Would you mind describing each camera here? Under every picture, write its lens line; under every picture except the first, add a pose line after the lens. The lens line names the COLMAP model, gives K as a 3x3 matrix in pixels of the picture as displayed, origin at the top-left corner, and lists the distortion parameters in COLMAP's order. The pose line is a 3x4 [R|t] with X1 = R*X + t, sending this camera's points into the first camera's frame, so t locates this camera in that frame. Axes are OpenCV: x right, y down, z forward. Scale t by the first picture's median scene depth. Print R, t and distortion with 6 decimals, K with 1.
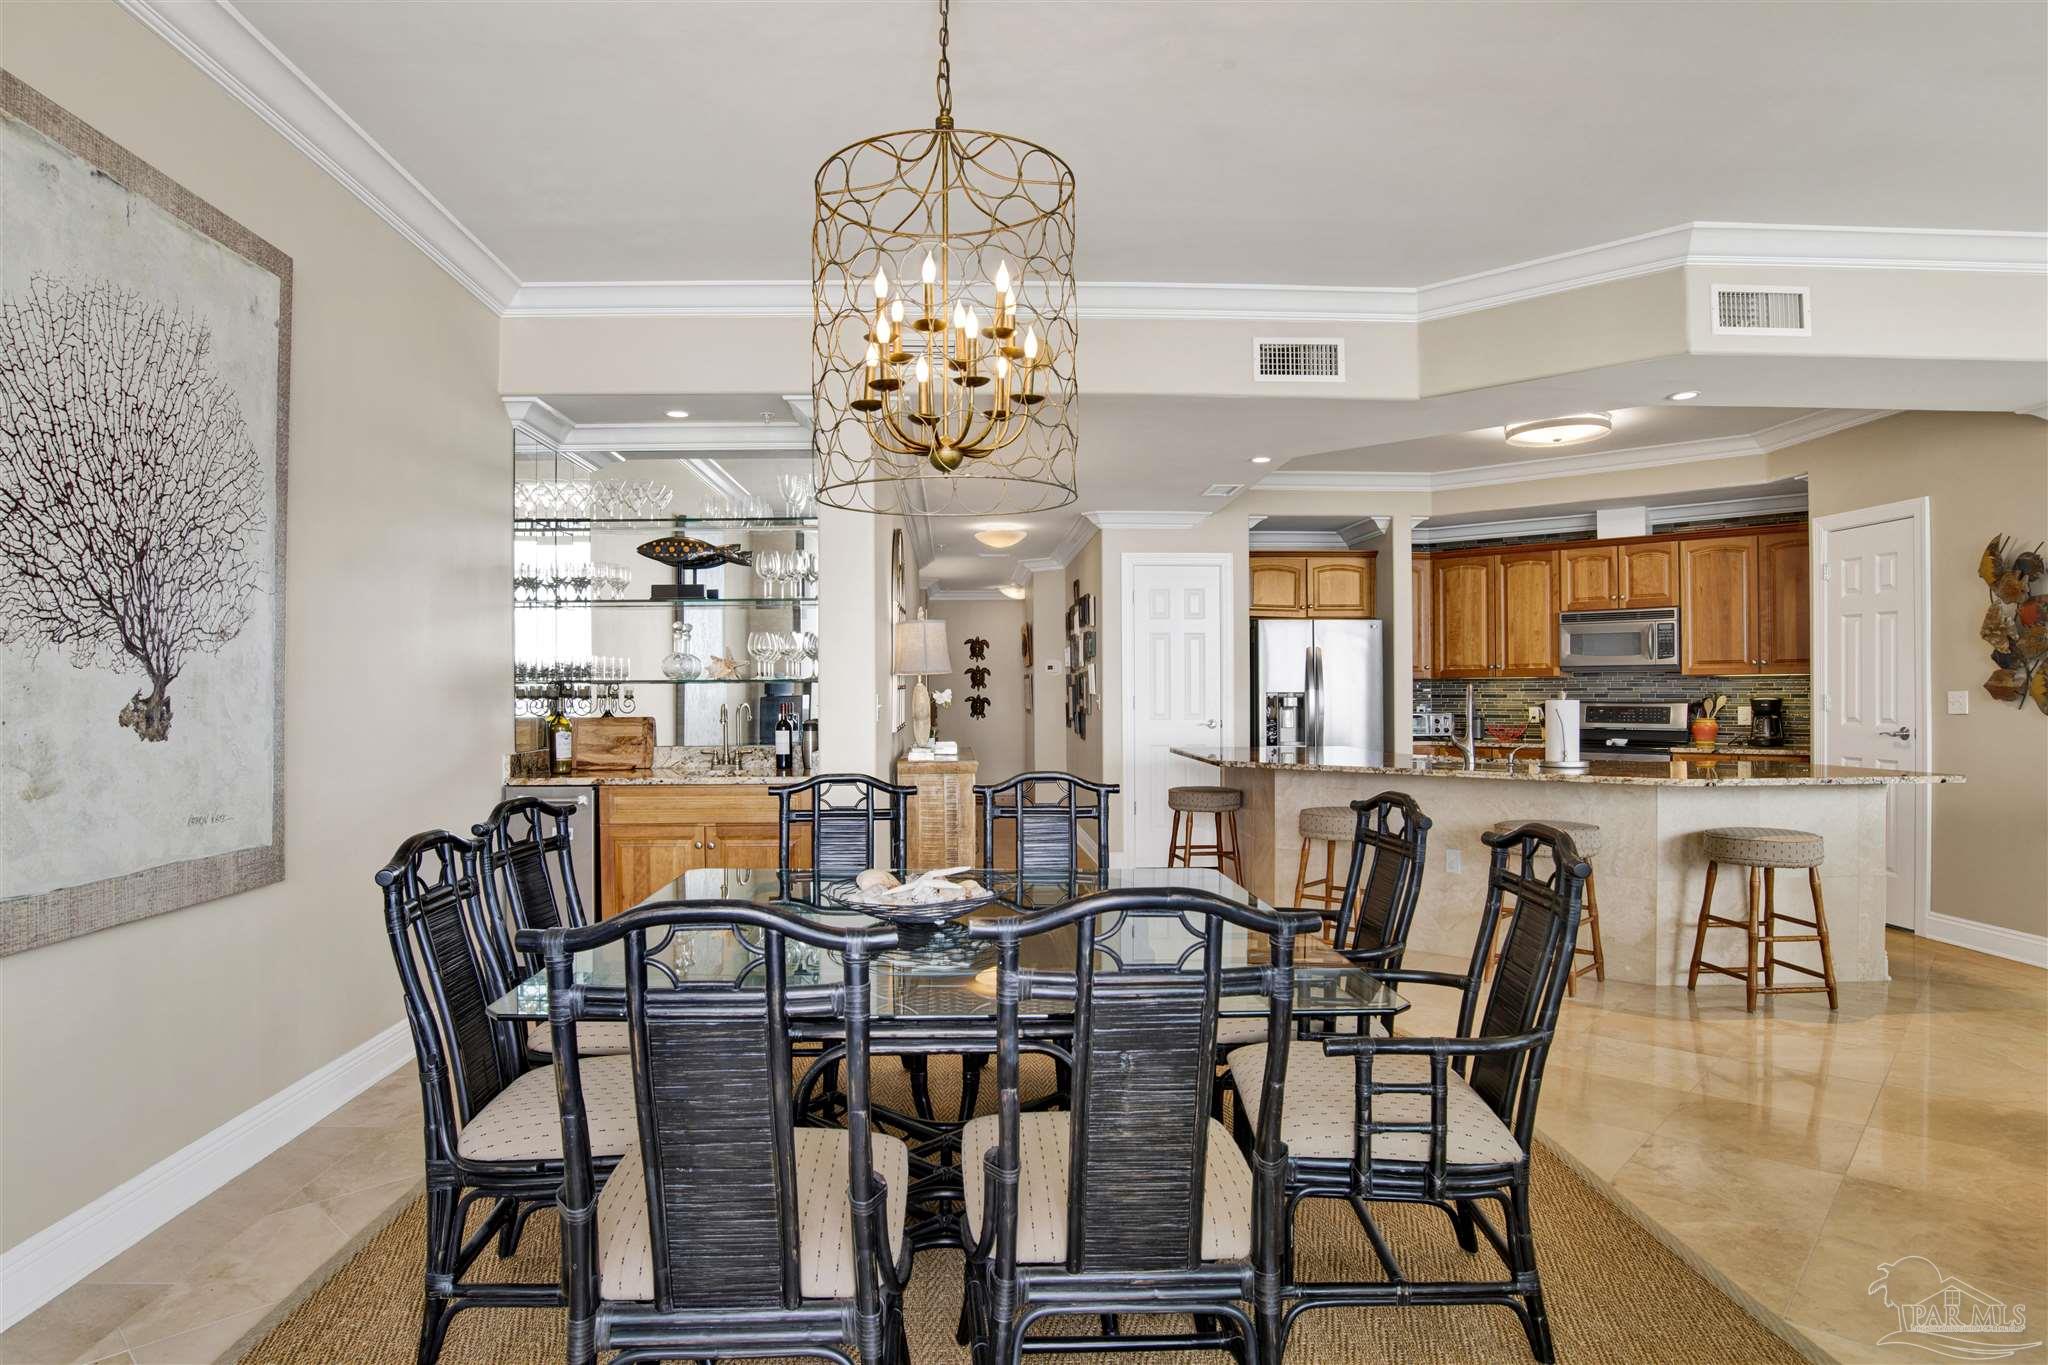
lens RADIAL K [[1134.3, 0, 941.5], [0, 1134.3, 699.1], [0, 0, 1]] dist [-0.037239, 0.012582]
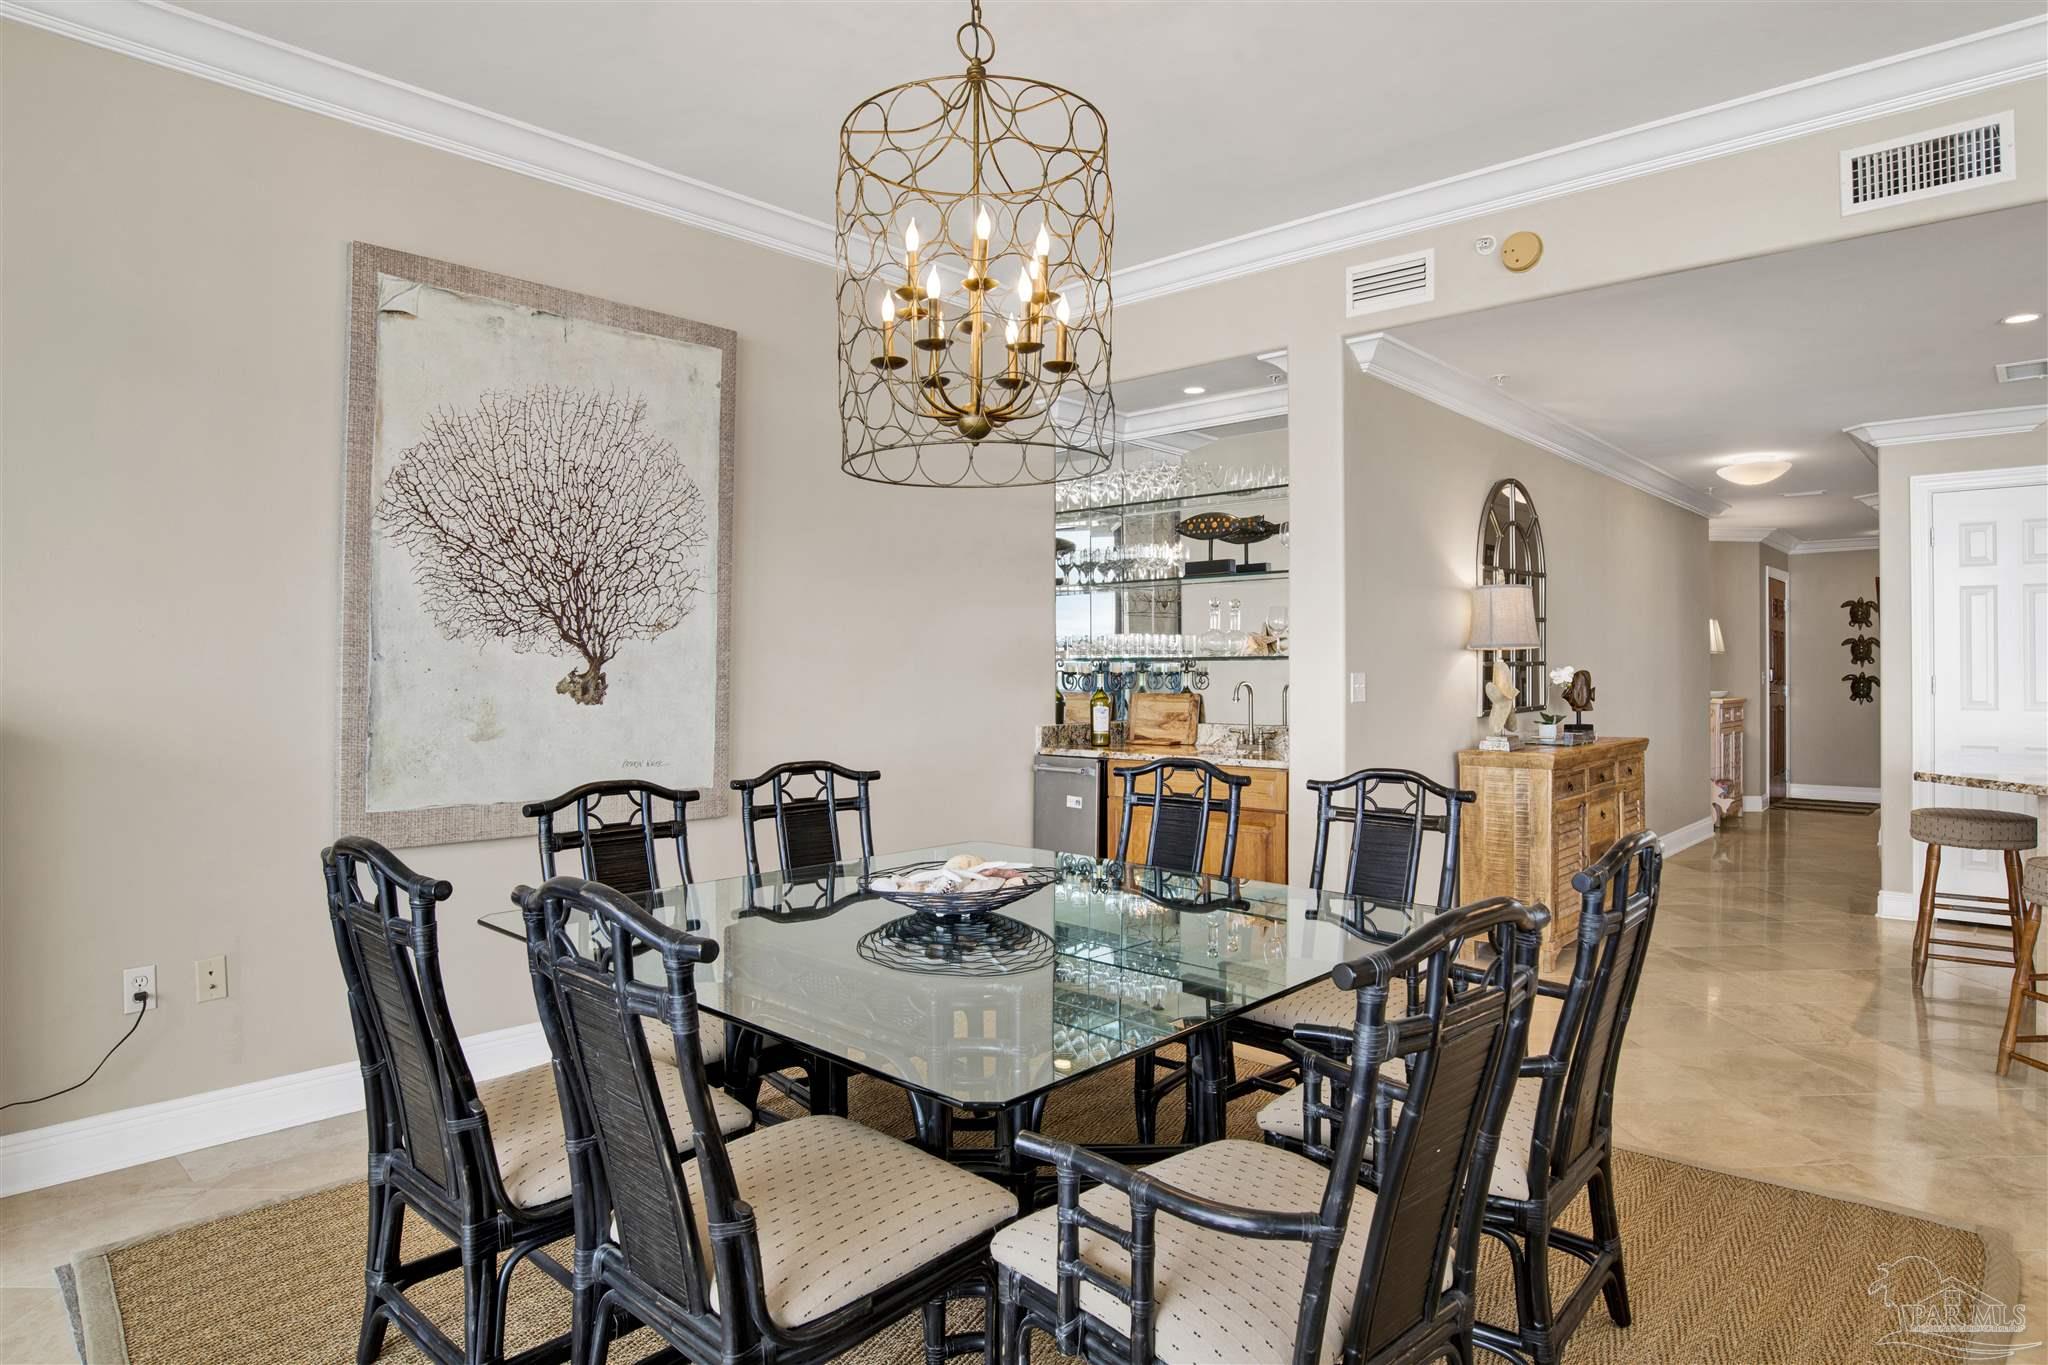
lens RADIAL K [[1134.3, 0, 1032.9], [0, 1134.3, 657.7], [0, 0, 1]] dist [-0.037239, 0.012582]
pose [[0.741373, -0.002068, -0.671090, 0.655037], [-0.006546, 0.999925, -0.010313, -0.010155], [0.671062, 0.012038, 0.741304, 0.324837]]
